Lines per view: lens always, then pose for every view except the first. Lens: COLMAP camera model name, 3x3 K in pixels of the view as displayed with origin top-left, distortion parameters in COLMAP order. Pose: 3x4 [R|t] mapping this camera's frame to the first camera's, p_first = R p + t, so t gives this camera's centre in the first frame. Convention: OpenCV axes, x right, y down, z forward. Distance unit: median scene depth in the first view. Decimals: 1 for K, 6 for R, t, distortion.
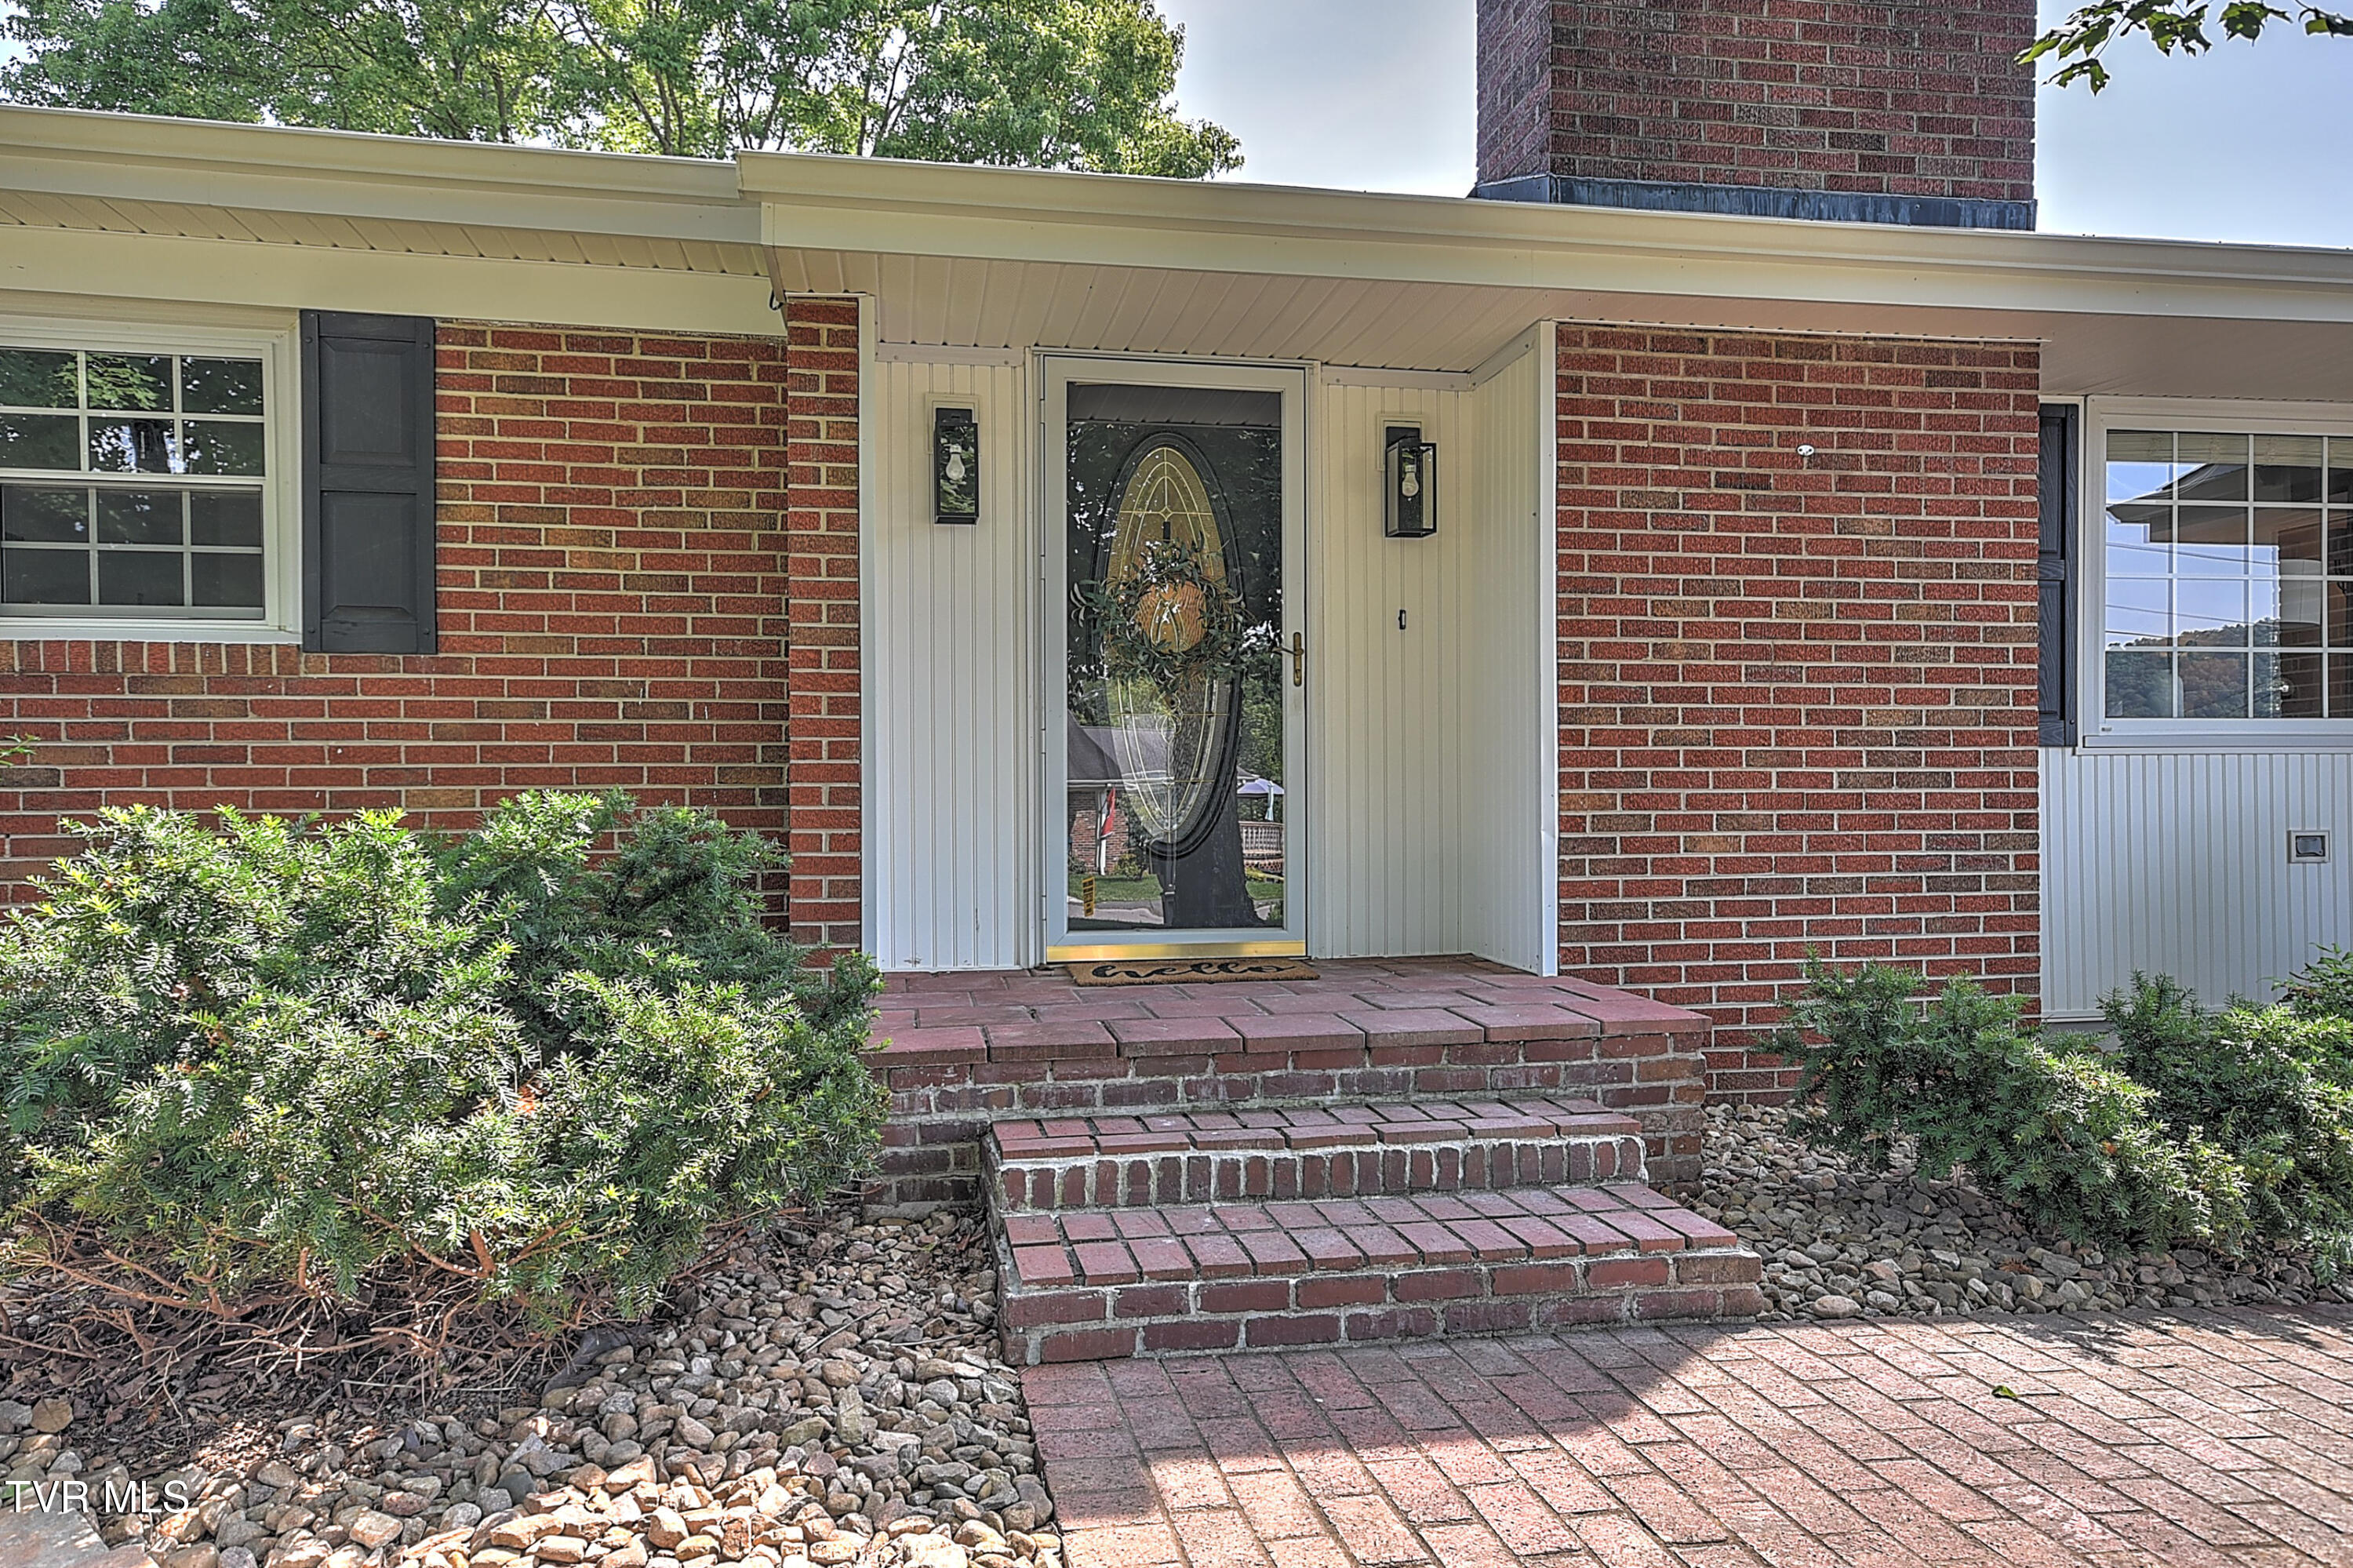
lens RADIAL K [[1547.3, 0, 1176.5], [0, 1547.3, 784.0], [0, 0, 1]] dist [0.041178, 0.001976]
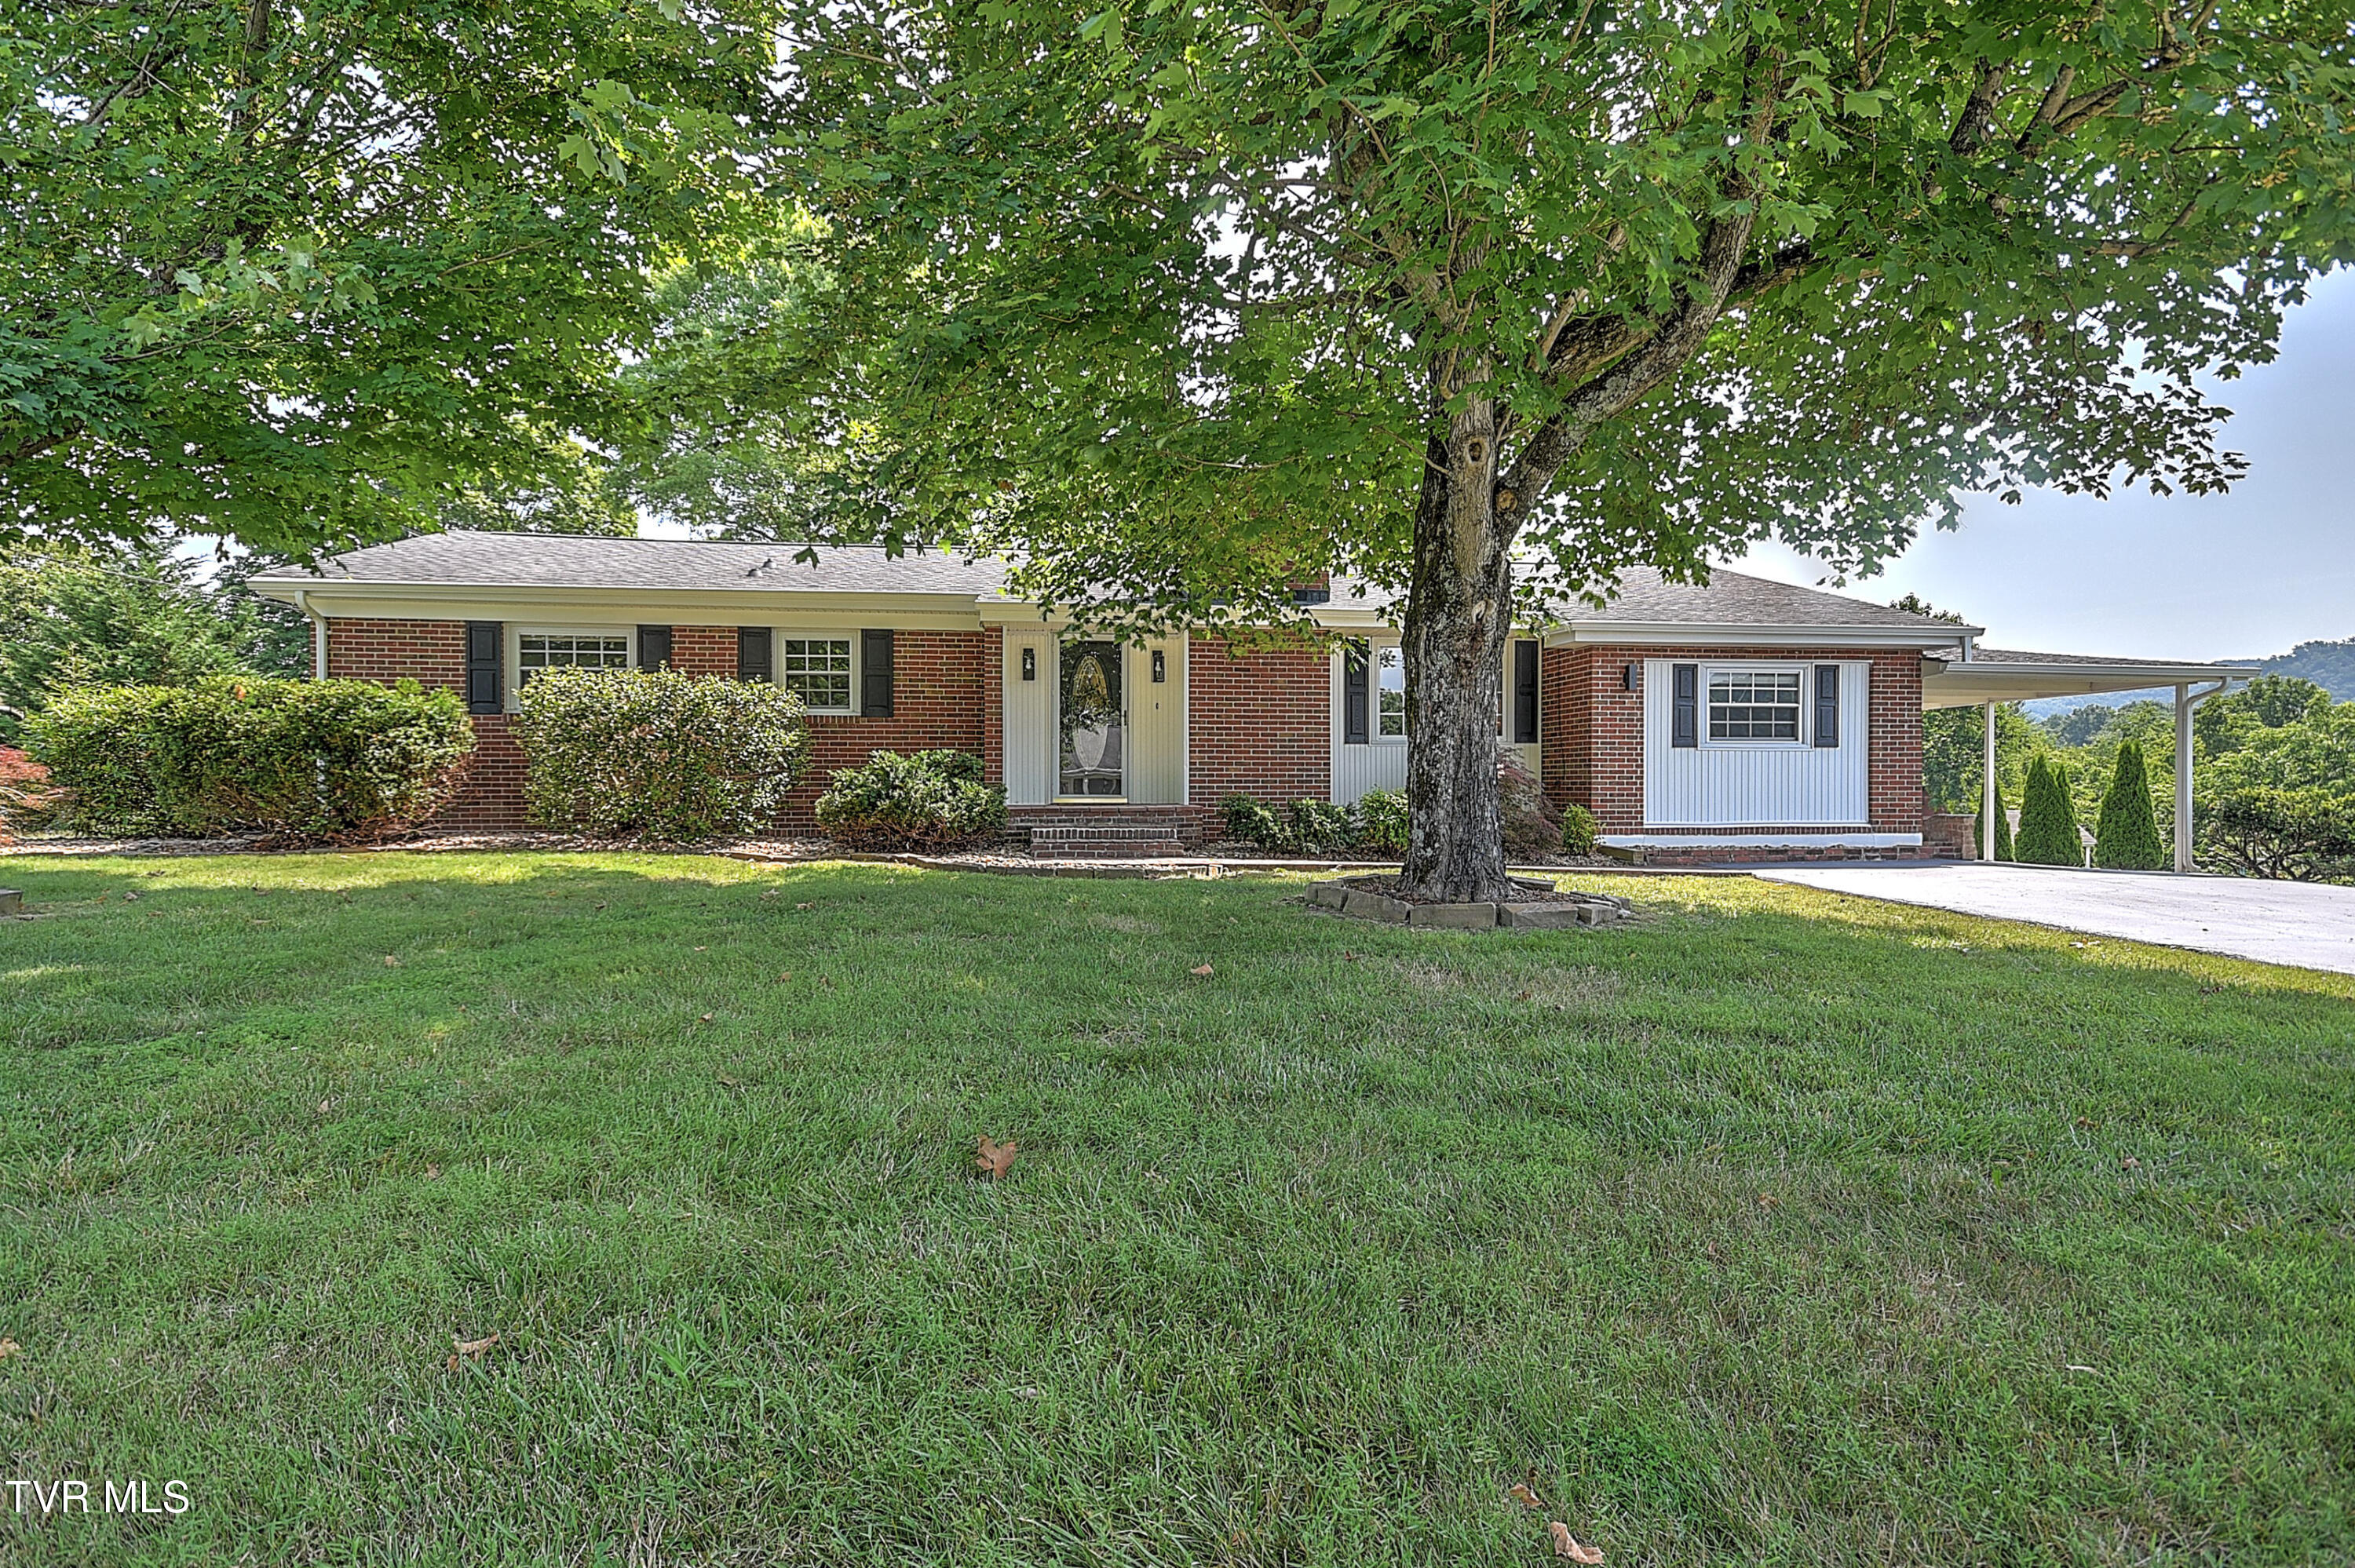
lens RADIAL K [[1203.3, 0, 1177.5], [0, 1203.3, 784.0], [0, 0, 1]] dist [0.032170, 0.000212]
pose [[0.998811, 0.004695, -0.048519, 0.348435], [-0.004443, 0.999976, 0.005298, 0.057893], [0.048543, -0.005076, 0.998808, -1.821376]]
